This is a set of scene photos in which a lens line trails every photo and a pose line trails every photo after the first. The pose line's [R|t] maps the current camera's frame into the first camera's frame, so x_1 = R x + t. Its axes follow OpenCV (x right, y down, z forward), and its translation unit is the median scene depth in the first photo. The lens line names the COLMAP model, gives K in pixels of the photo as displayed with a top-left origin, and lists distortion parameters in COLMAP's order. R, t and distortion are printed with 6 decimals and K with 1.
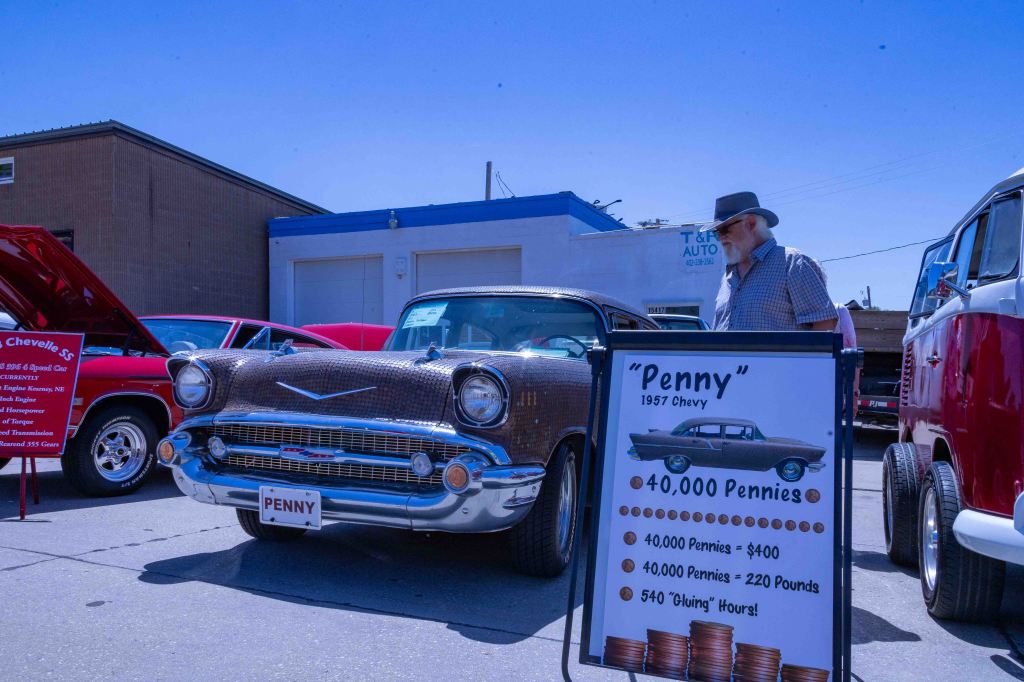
lens RADIAL K [[773.1, 0, 513.9], [0, 773.1, 342.8], [0, 0, 1]] dist [0.012294, 0.005110]
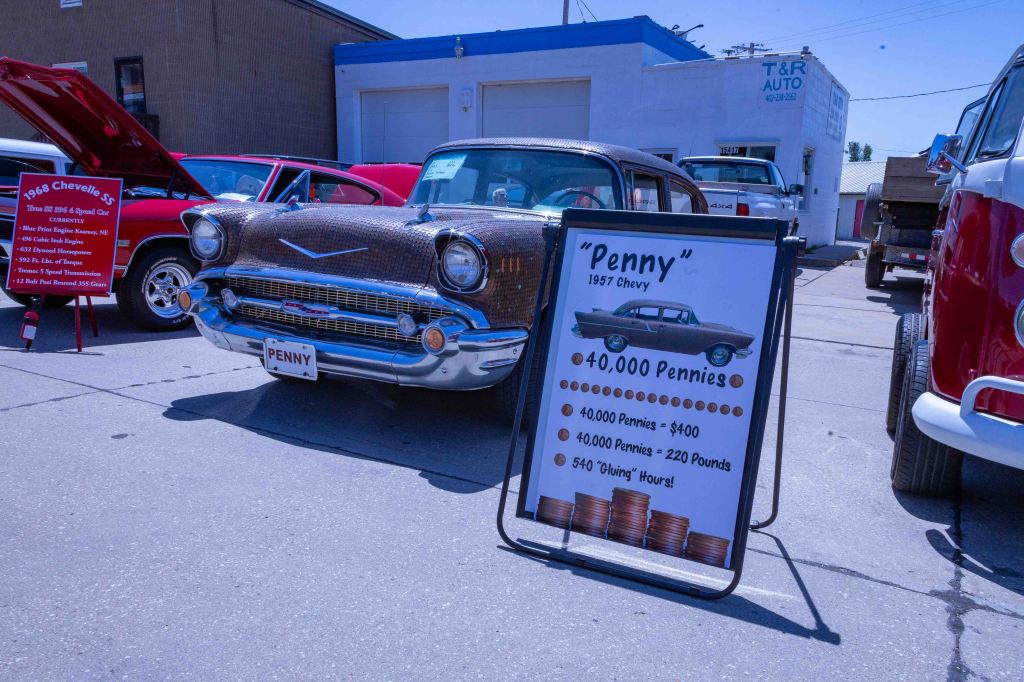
lens RADIAL K [[773.1, 0, 509.2], [0, 773.1, 343.1], [0, 0, 1]] dist [0.012294, 0.005110]
pose [[0.994946, 0.038601, -0.092694, 0.110443], [-0.018426, 0.977665, 0.209359, -0.038509], [0.098705, -0.206593, 0.973435, -0.013887]]
